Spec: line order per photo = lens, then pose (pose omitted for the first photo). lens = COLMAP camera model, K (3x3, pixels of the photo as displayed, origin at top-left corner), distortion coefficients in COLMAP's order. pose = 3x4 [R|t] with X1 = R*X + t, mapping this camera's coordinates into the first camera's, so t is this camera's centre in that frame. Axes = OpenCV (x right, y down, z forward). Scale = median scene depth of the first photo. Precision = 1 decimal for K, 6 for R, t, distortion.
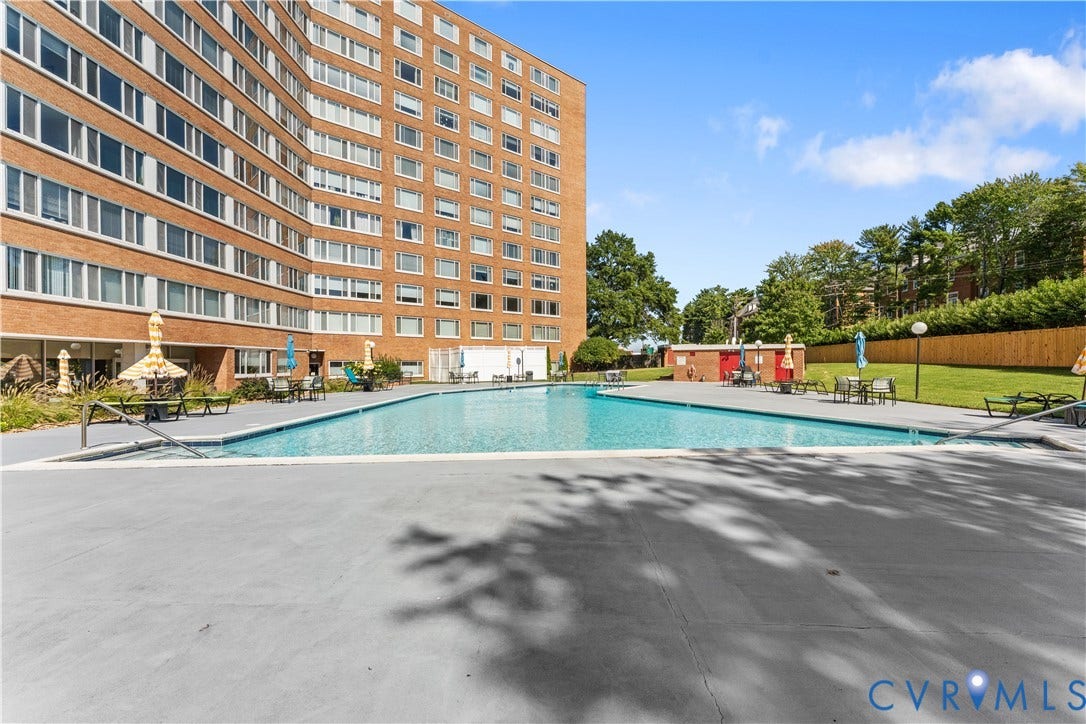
lens RADIAL K [[437.4, 0, 543.8], [0, 437.4, 363.7], [0, 0, 1]] dist [0.000167, -0.000147]
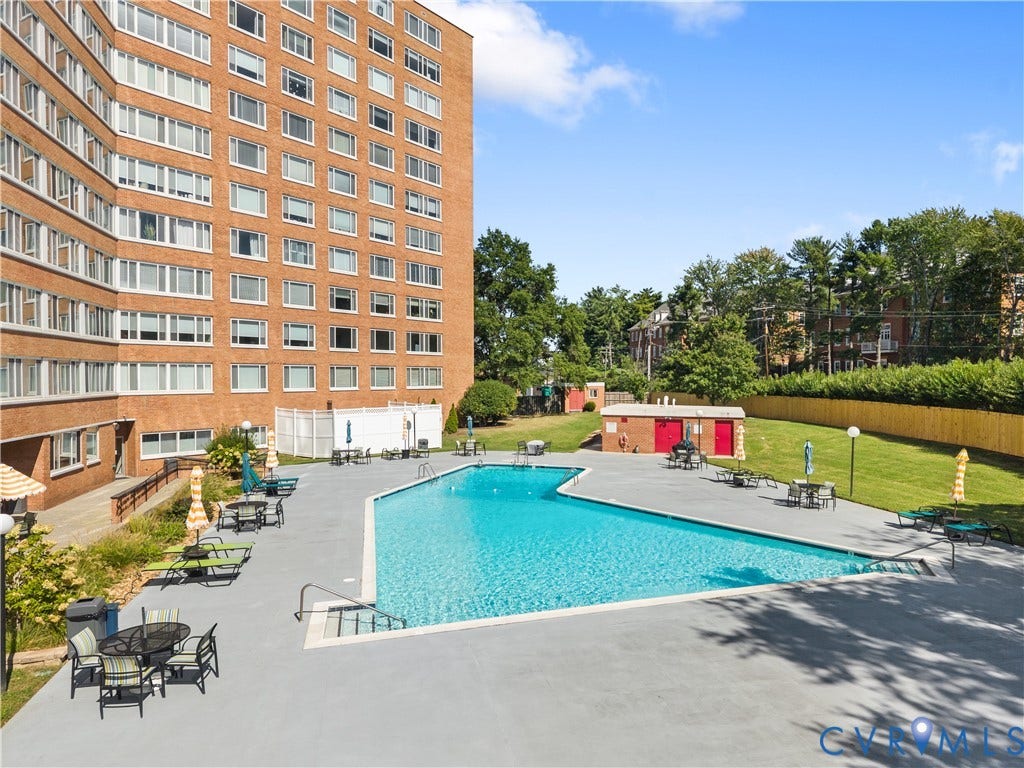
lens RADIAL K [[679.6, 0, 514.0], [0, 679.6, 381.5], [0, 0, 1]] dist [0.064201, -0.083911]
pose [[0.968101, 0.001914, 0.250554, -0.160944], [-0.004780, 0.999930, 0.010832, -0.089018], [-0.250515, -0.011684, 0.968042, -0.182321]]
